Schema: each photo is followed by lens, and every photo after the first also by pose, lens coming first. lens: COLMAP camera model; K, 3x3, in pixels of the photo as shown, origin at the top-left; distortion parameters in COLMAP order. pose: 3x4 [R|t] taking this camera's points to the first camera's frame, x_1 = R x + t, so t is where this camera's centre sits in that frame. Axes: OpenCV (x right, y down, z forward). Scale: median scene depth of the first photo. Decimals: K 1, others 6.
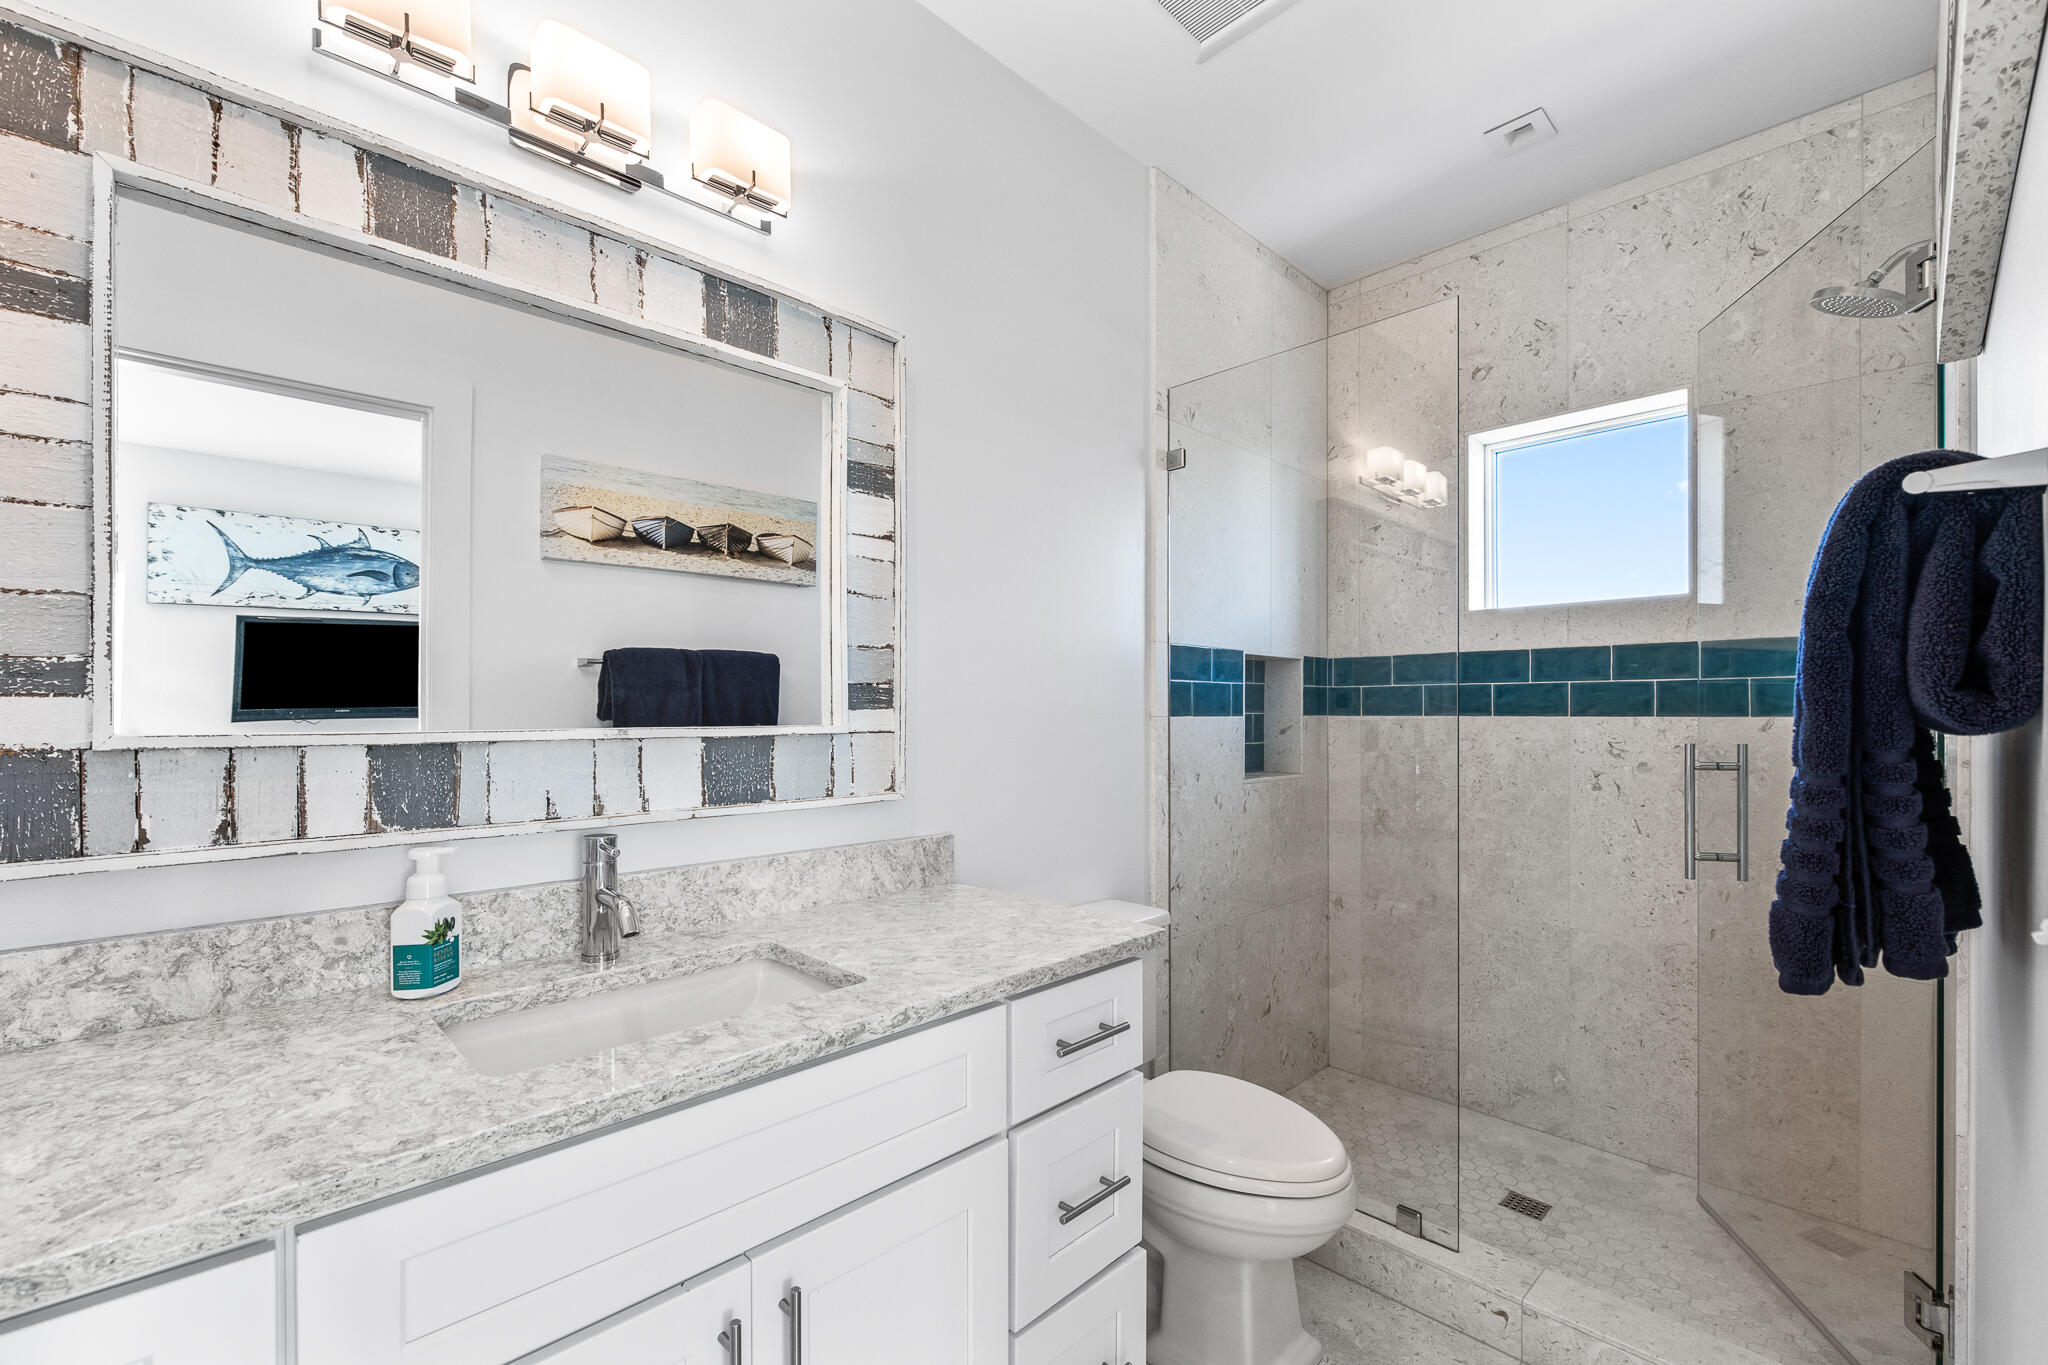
lens RADIAL K [[862.5, 0, 1027.5], [0, 862.5, 701.7], [0, 0, 1]] dist [-0.002322, -0.000144]
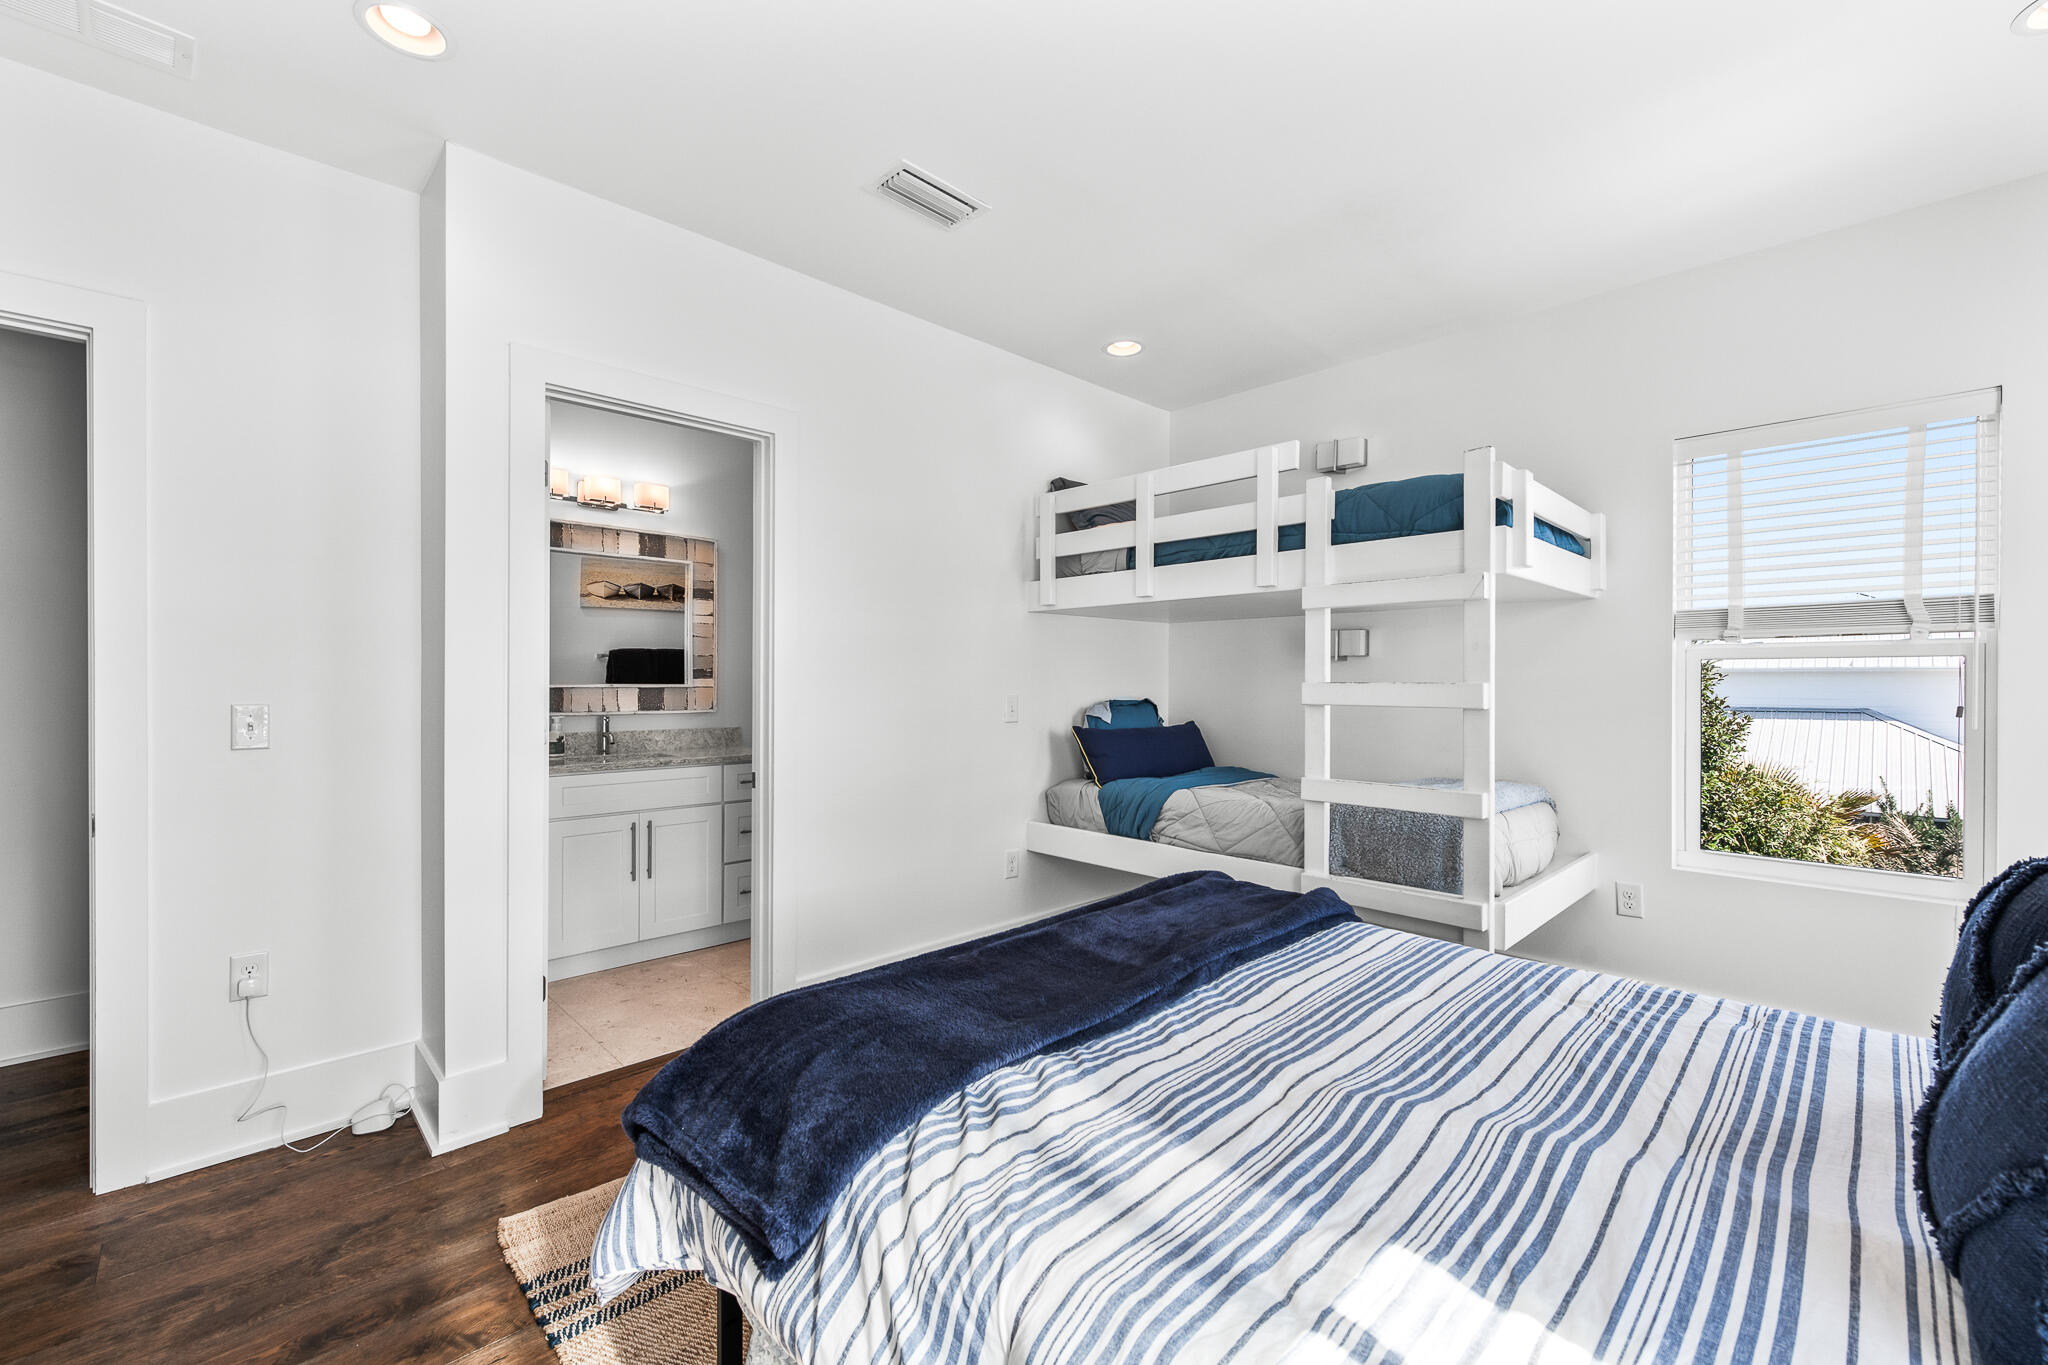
lens RADIAL K [[862.5, 0, 1020.7], [0, 862.5, 676.9], [0, 0, 1]] dist [-0.002322, -0.000144]
pose [[0.999701, 0.006444, -0.023577, 0.931838], [-0.006309, 0.999963, 0.005779, -0.019324], [0.023613, -0.005629, 0.999705, -1.792616]]
